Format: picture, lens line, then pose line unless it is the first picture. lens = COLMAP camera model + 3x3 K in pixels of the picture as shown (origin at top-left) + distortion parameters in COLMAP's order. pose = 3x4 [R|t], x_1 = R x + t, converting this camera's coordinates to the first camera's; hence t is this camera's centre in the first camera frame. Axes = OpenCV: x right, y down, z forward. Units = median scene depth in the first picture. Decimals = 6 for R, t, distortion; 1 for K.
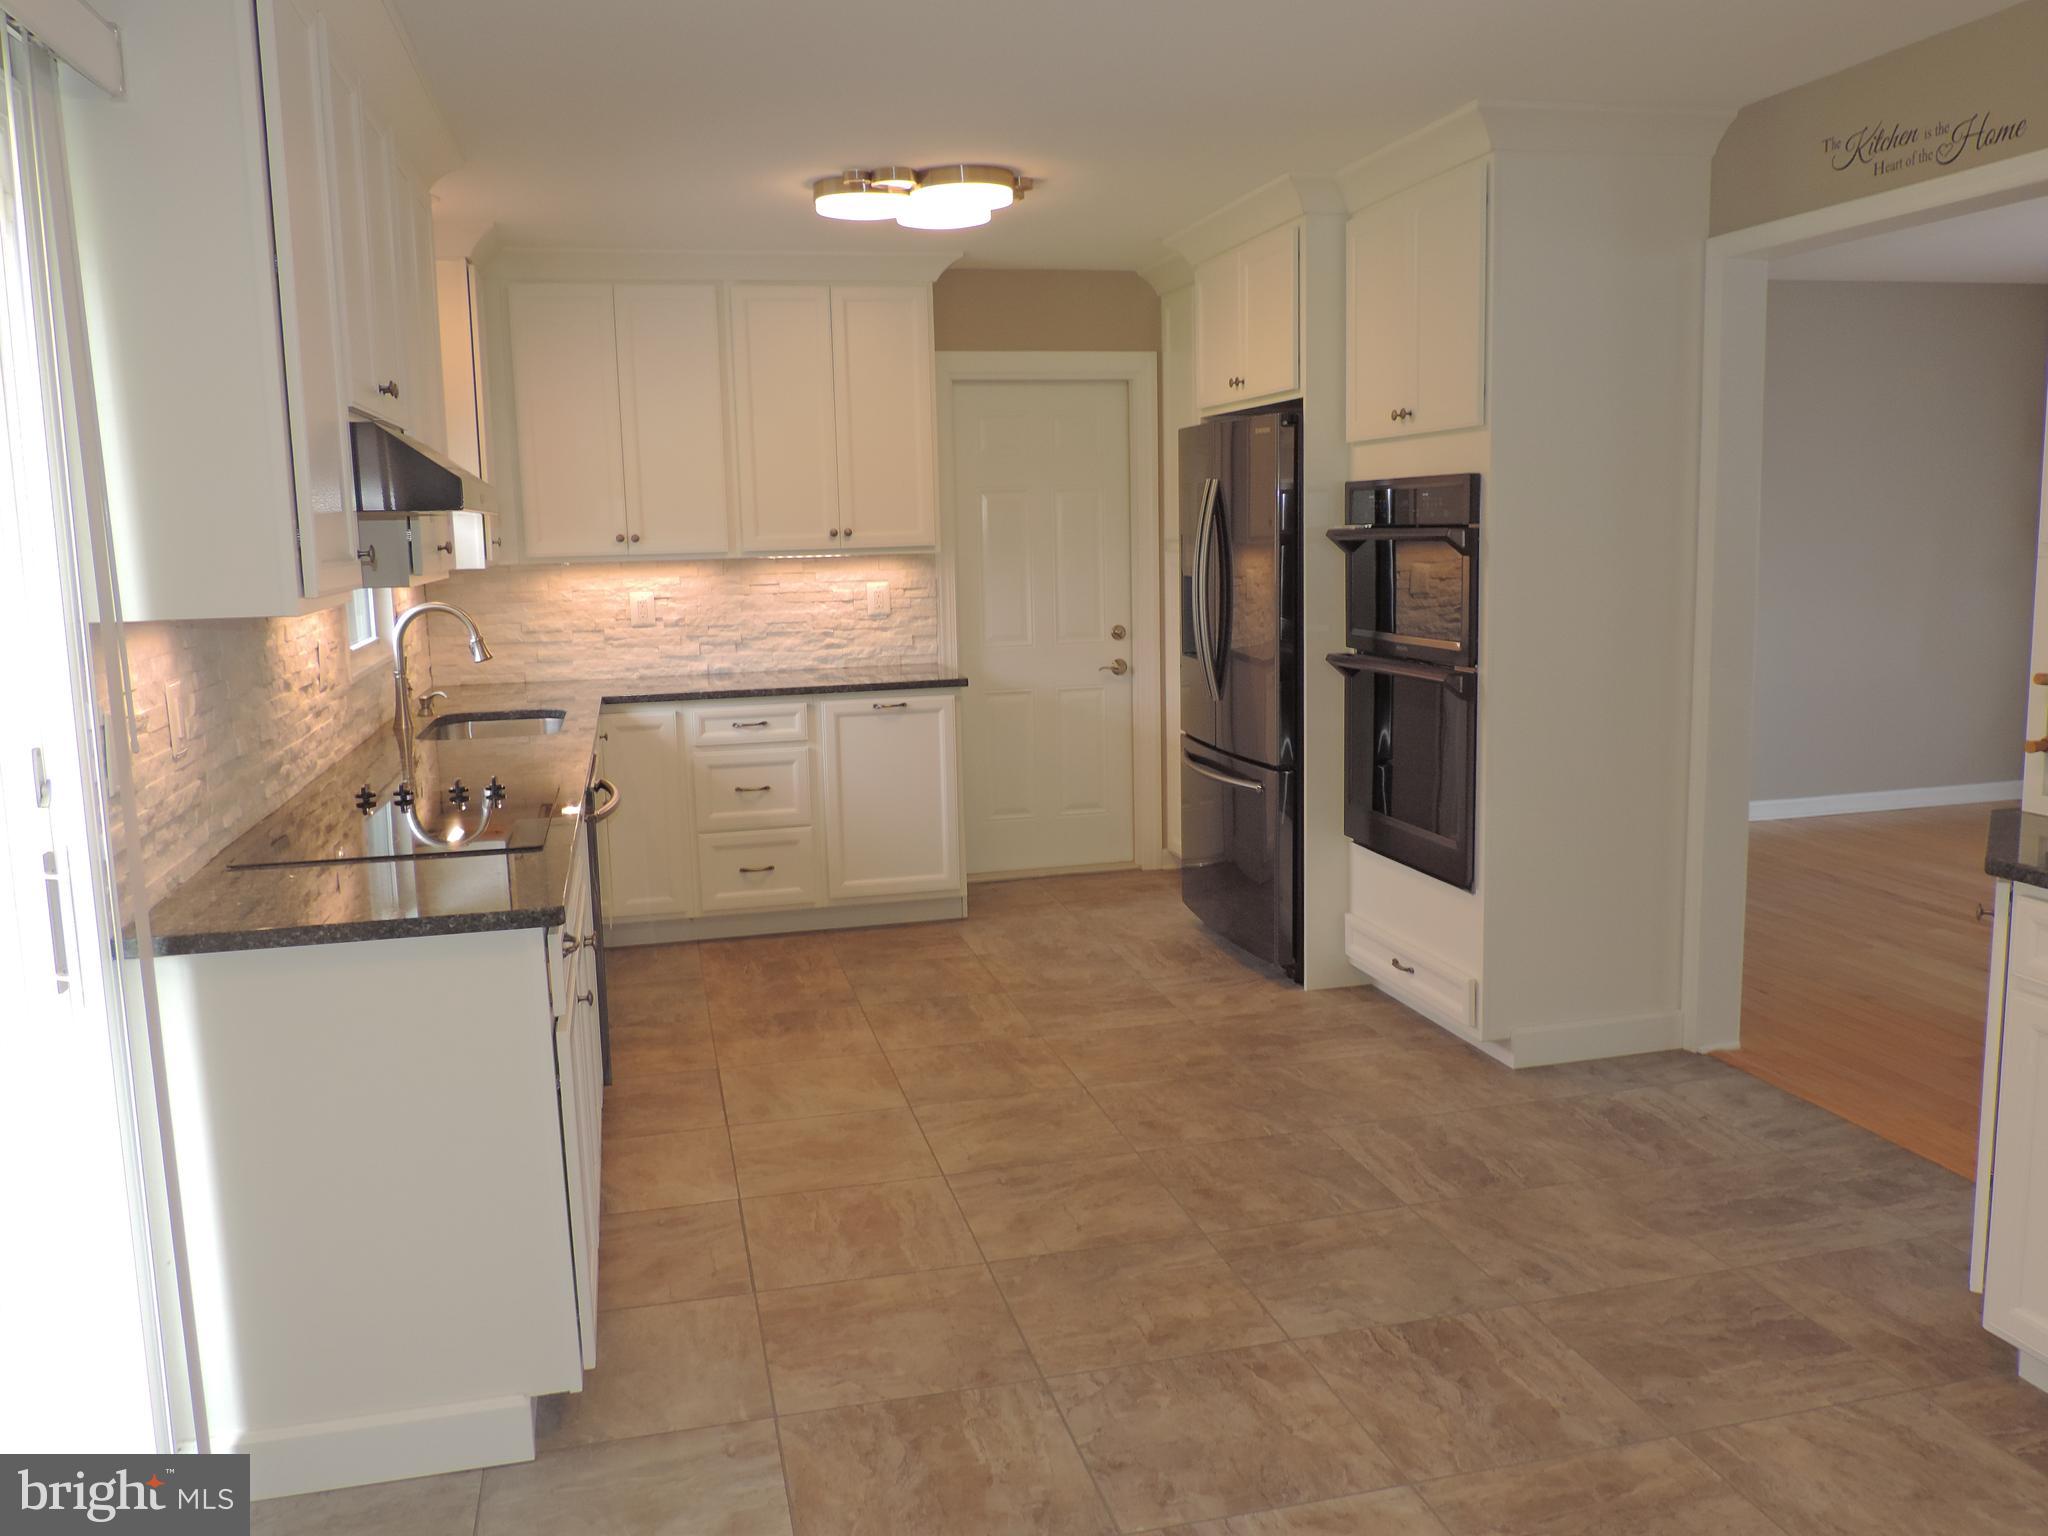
lens RADIAL K [[1627.5, 0, 1042.2], [0, 1627.5, 773.6], [0, 0, 1]] dist [-0.014999, -0.009921]
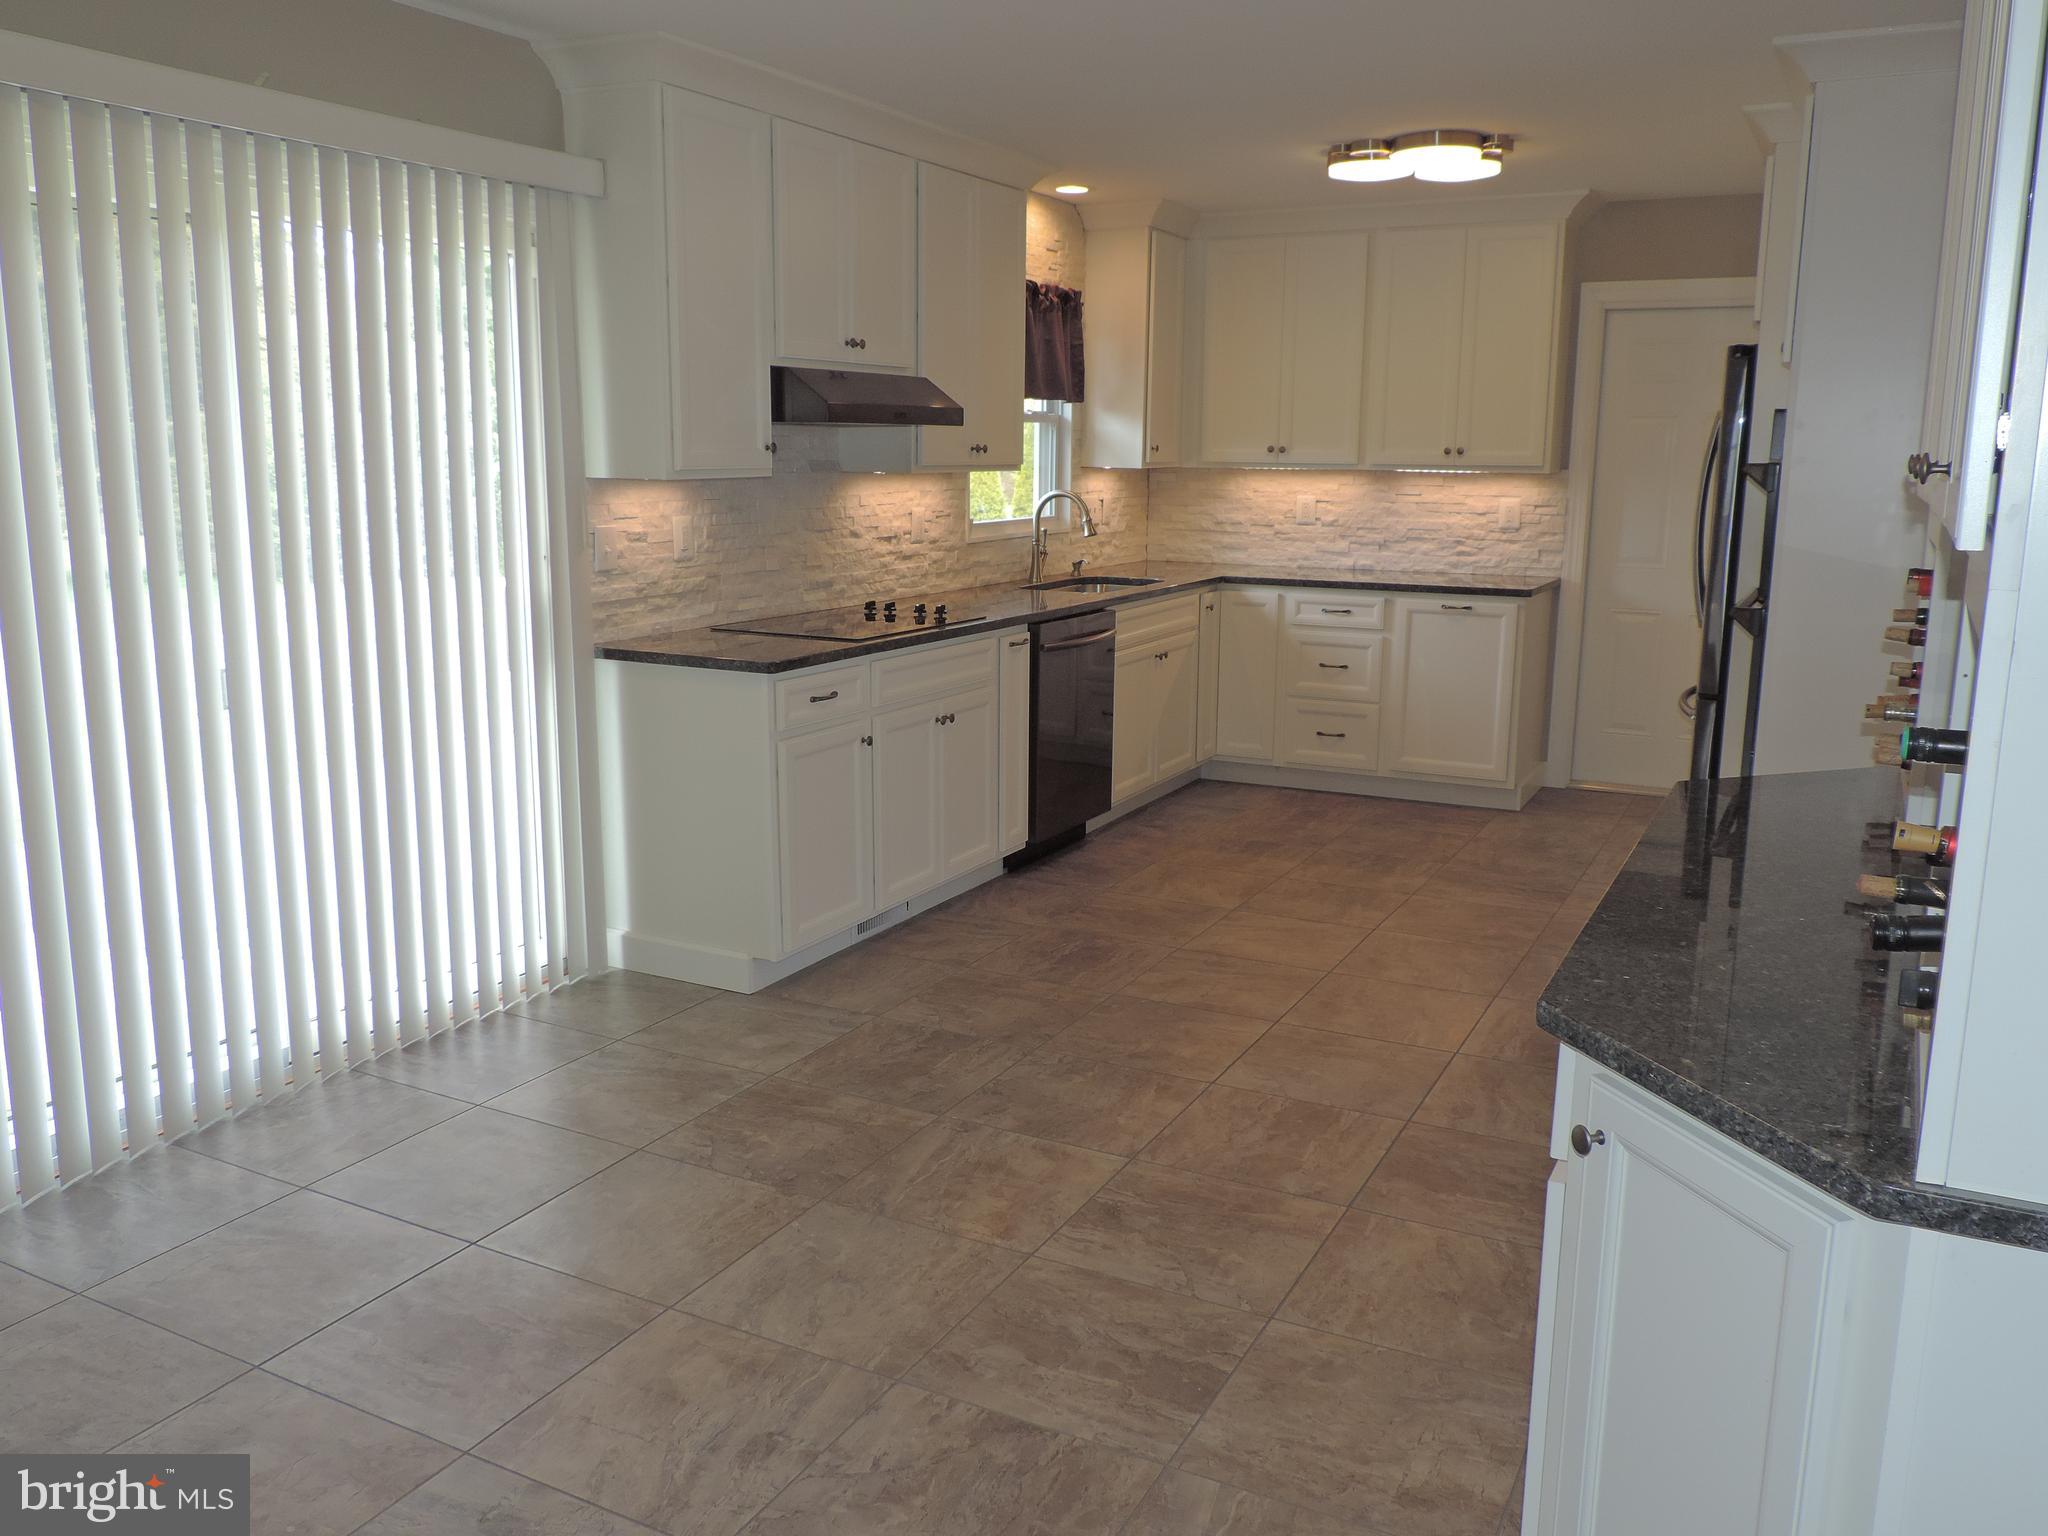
lens RADIAL K [[1623.1, 0, 1024.0], [0, 1623.1, 768.0], [0, 0, 1]] dist [-0.007931, -0.002265]
pose [[0.749494, 0.158705, -0.642707, 0.644565], [-0.126902, 0.987278, 0.095803, -0.002769], [0.649735, 0.009757, 0.760098, -0.063207]]
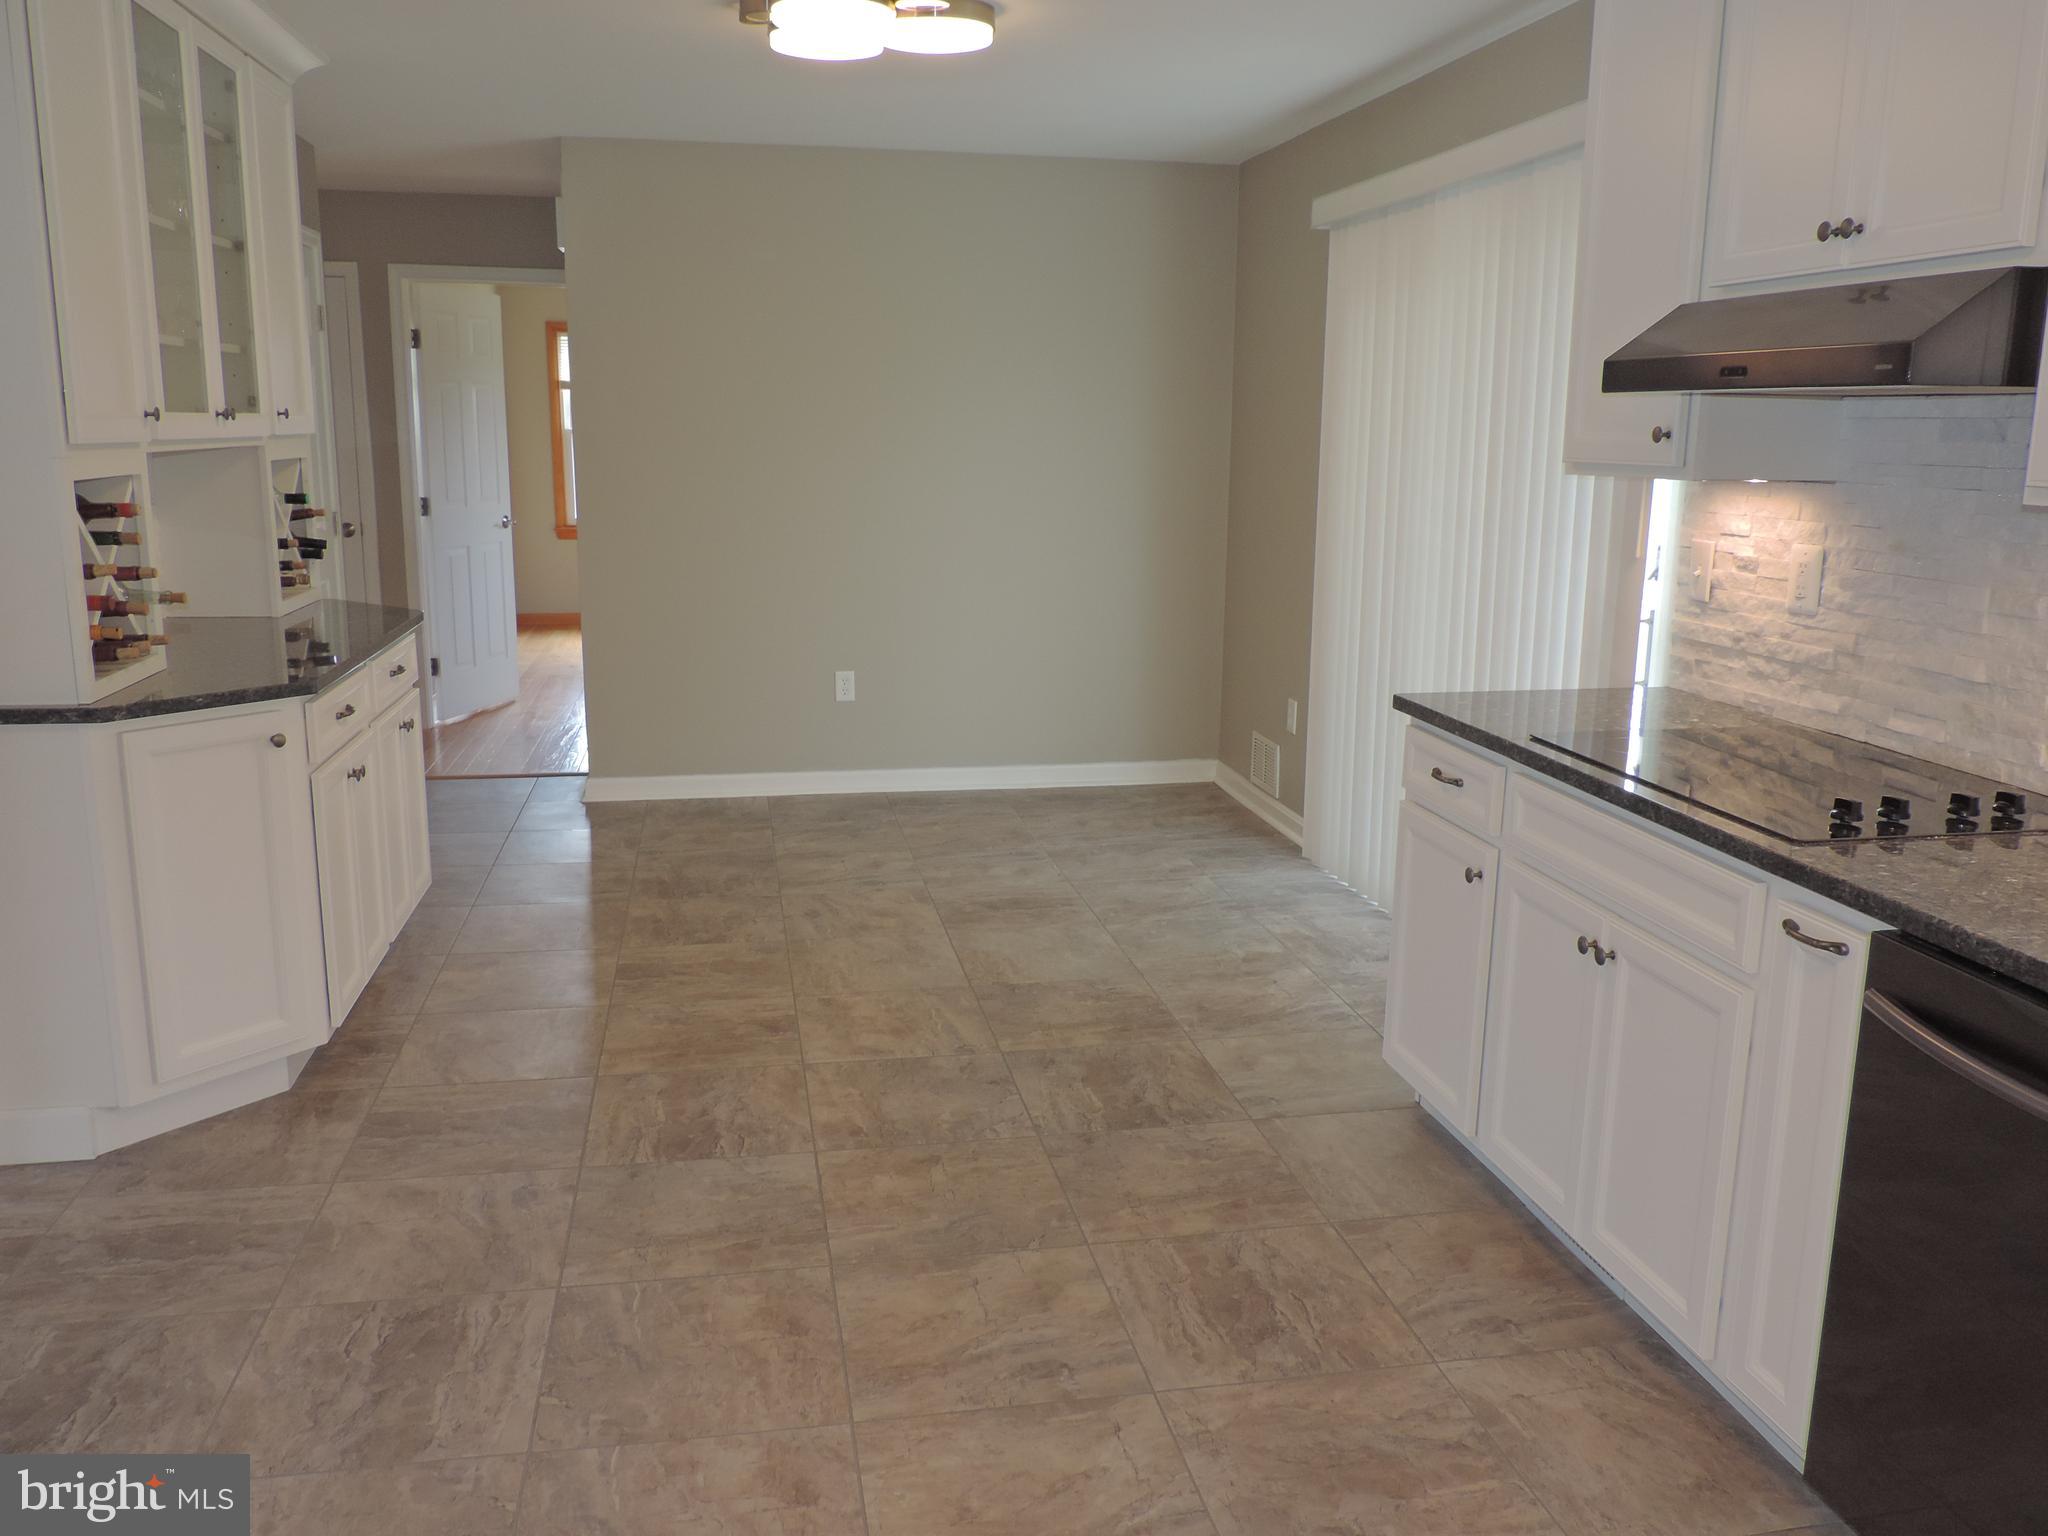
lens RADIAL K [[1627.5, 0, 1042.2], [0, 1627.5, 773.6], [0, 0, 1]] dist [-0.014999, -0.009921]
pose [[-0.998498, 0.001494, 0.054765, -0.050803], [0.020865, 0.934661, 0.354927, -0.226304], [-0.050656, 0.355536, -0.933289, 1.511555]]
